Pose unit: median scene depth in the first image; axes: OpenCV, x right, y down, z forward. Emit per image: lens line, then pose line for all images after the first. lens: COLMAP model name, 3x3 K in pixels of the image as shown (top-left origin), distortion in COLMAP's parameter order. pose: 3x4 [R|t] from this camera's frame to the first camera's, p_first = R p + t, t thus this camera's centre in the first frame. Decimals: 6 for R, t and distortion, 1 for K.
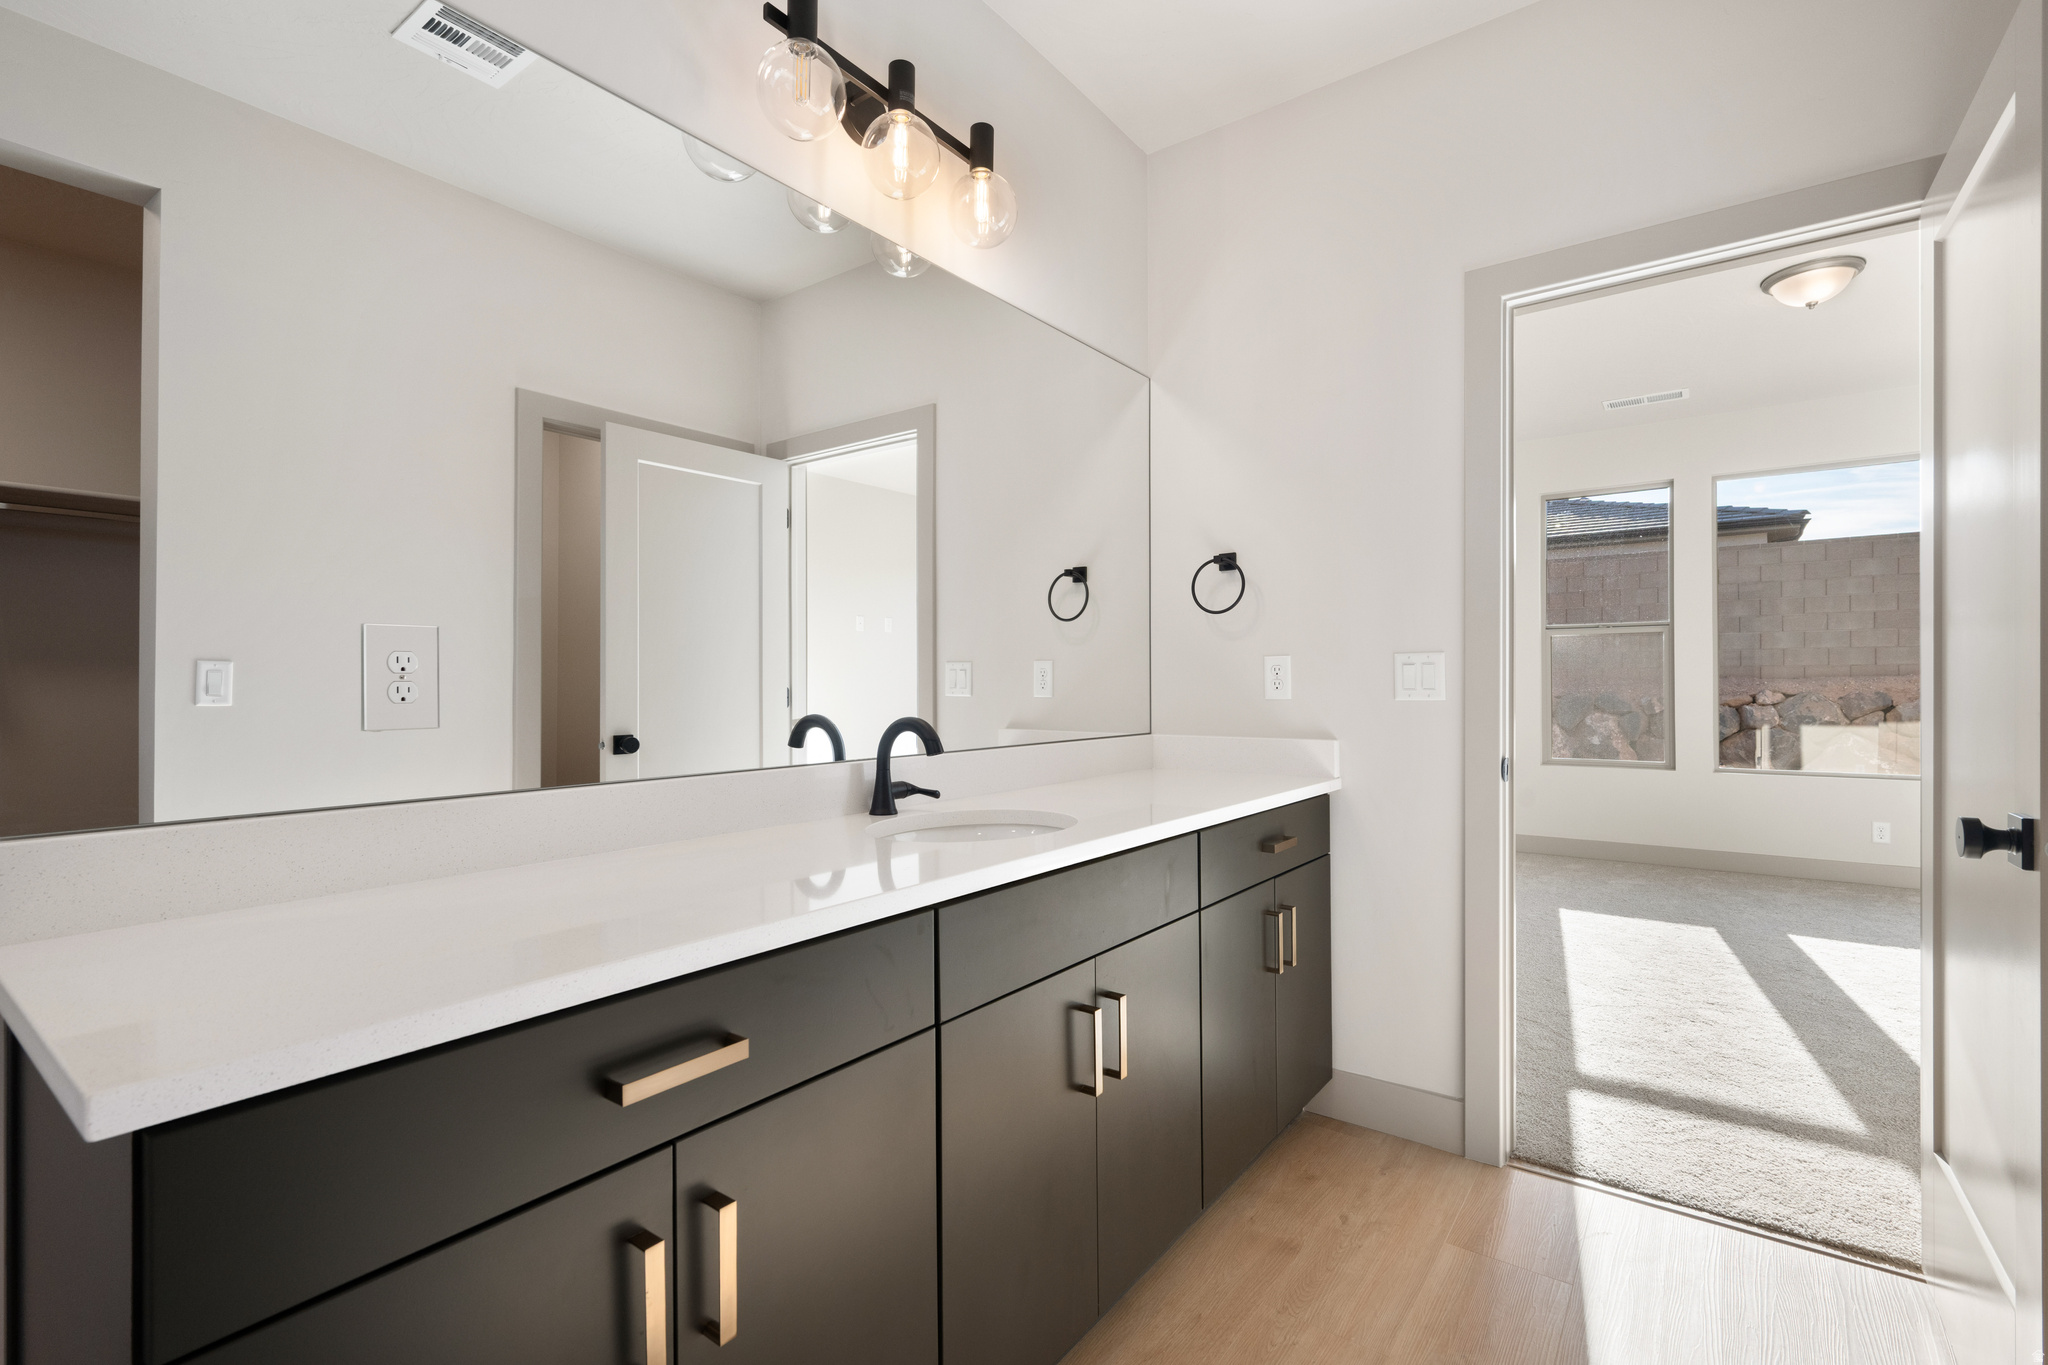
lens RADIAL K [[898.9, 0, 1039.7], [0, 898.9, 681.8], [0, 0, 1]] dist [-0.000563, -0.000921]
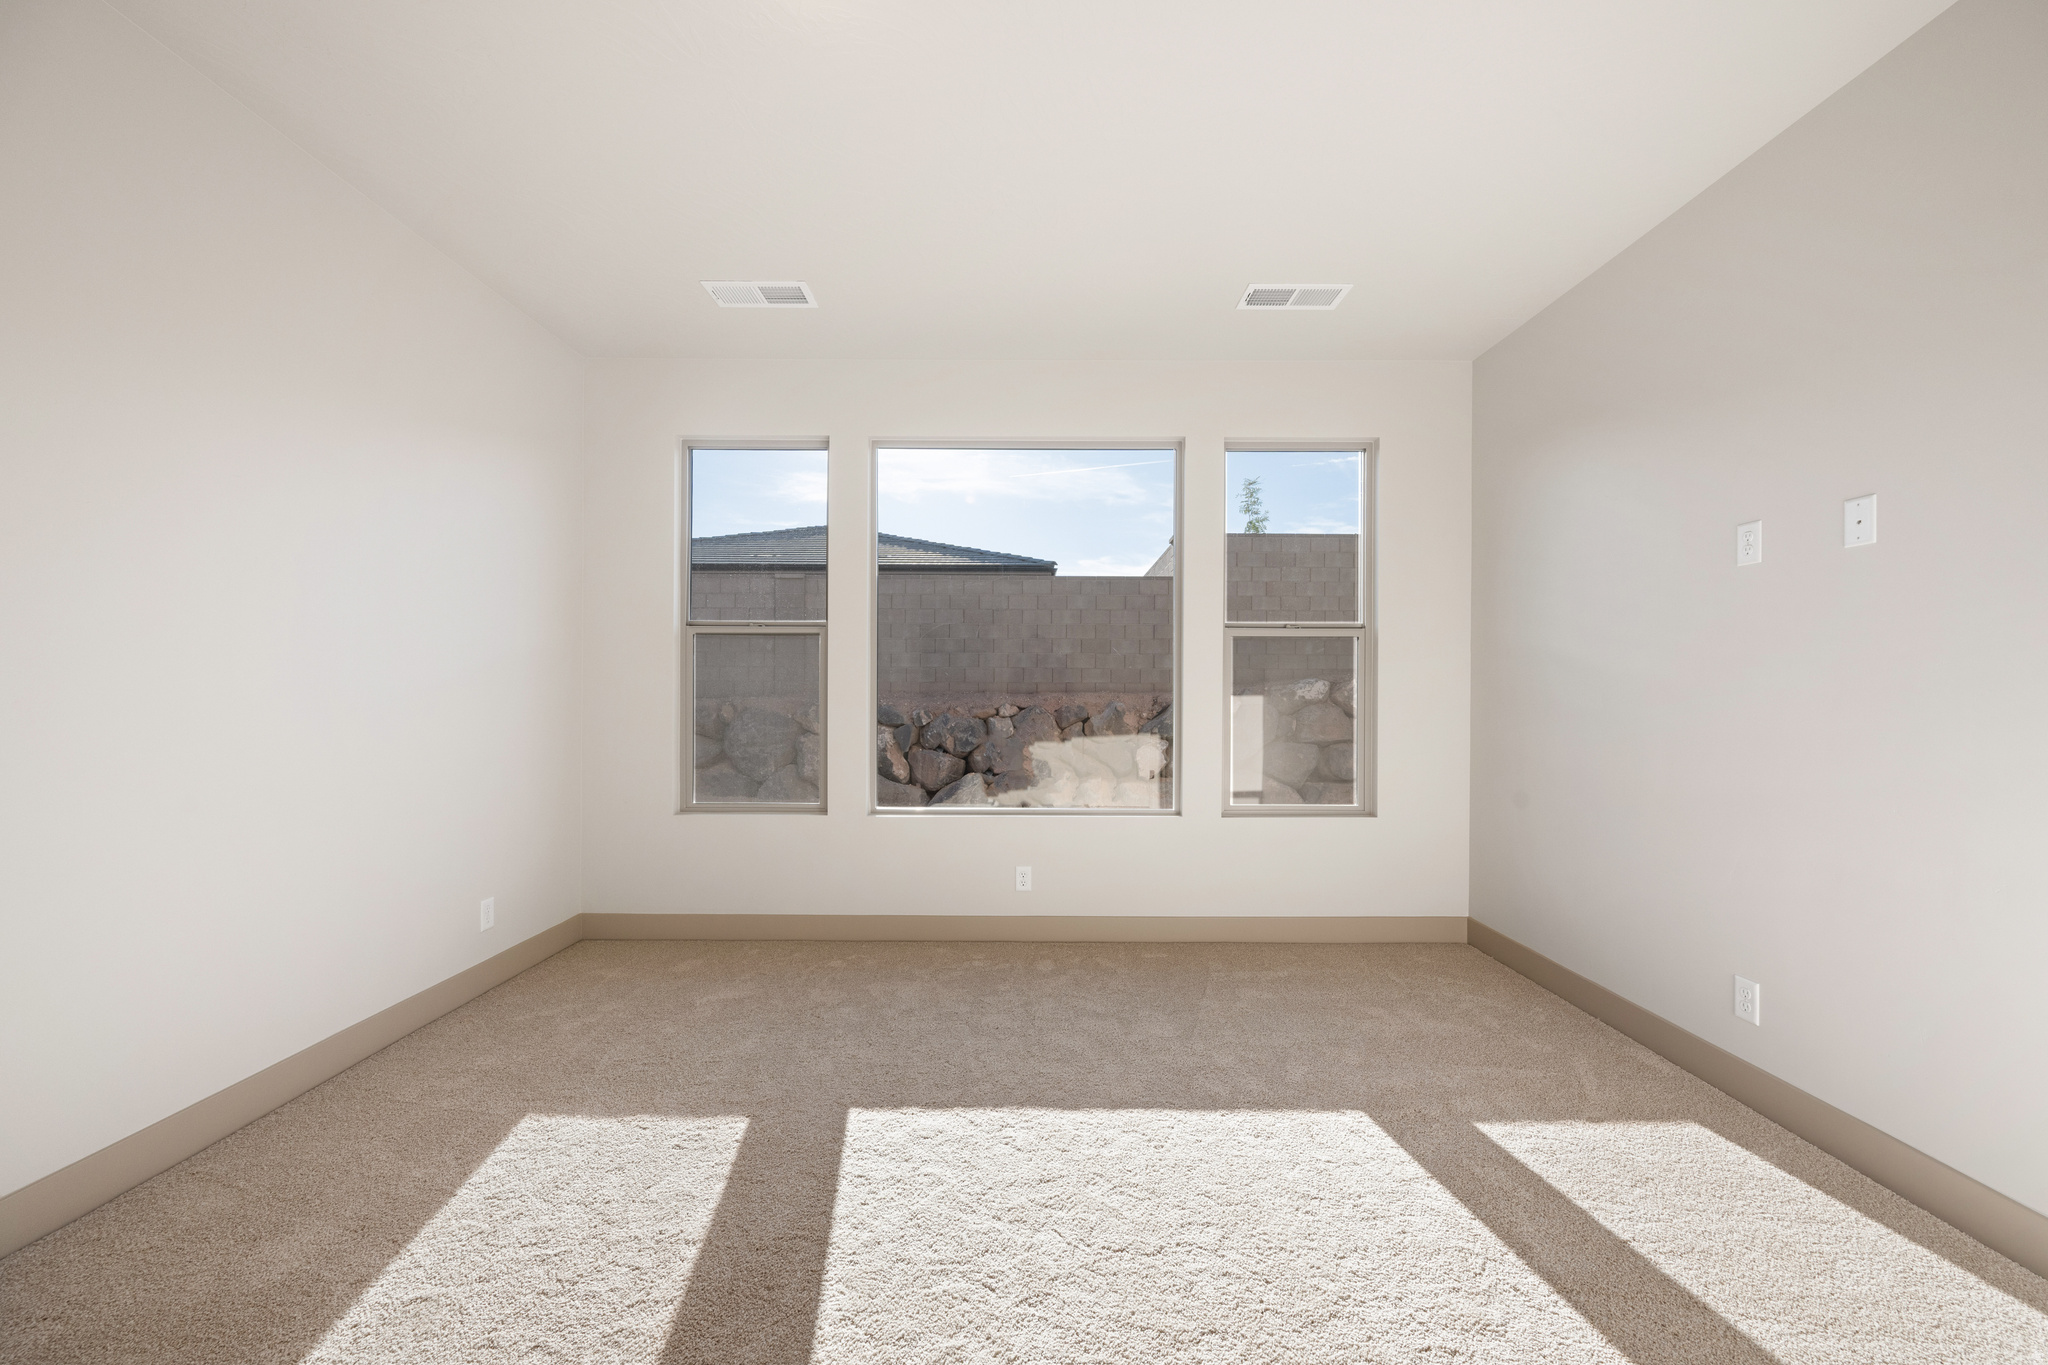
lens RADIAL K [[799.4, 0, 1021.1], [0, 799.4, 693.0], [0, 0, 1]] dist [-0.000385, 0.000456]
pose [[0.804023, 0.009333, 0.594524, 0.233156], [-0.010783, 0.999941, -0.001115, -0.003543], [-0.594500, -0.005515, 0.804077, 0.188975]]
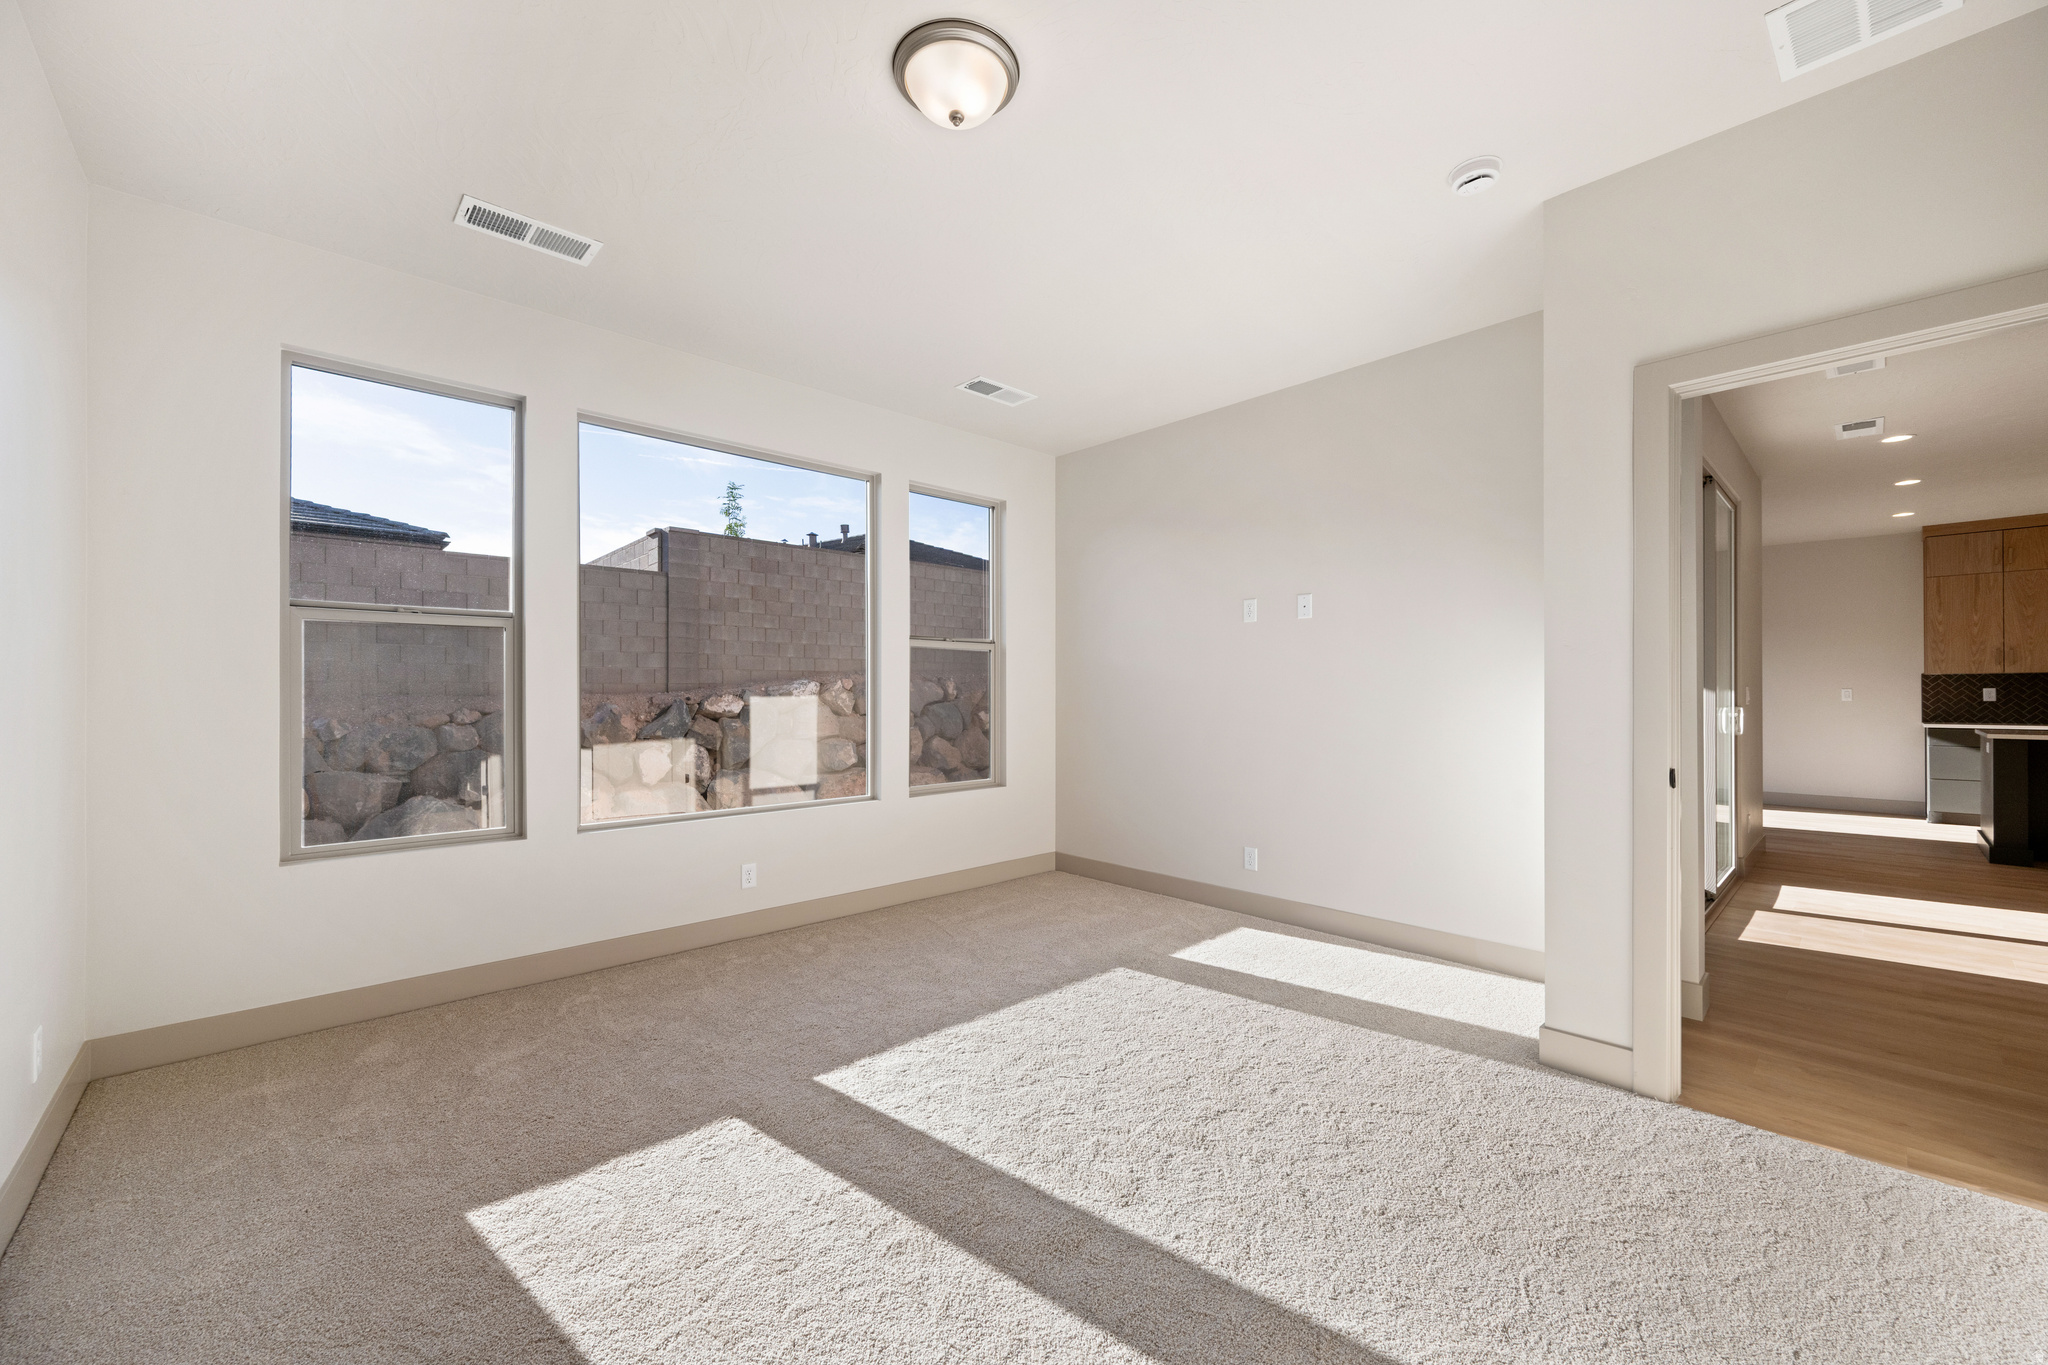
lens RADIAL K [[799.4, 0, 1026.9], [0, 799.4, 698.0], [0, 0, 1]] dist [-0.000385, 0.000456]
pose [[0.177230, -0.000058, 0.984169, 0.104479], [-0.001813, 0.999998, 0.000386, -0.002878], [-0.984168, -0.001853, 0.177230, 0.288034]]
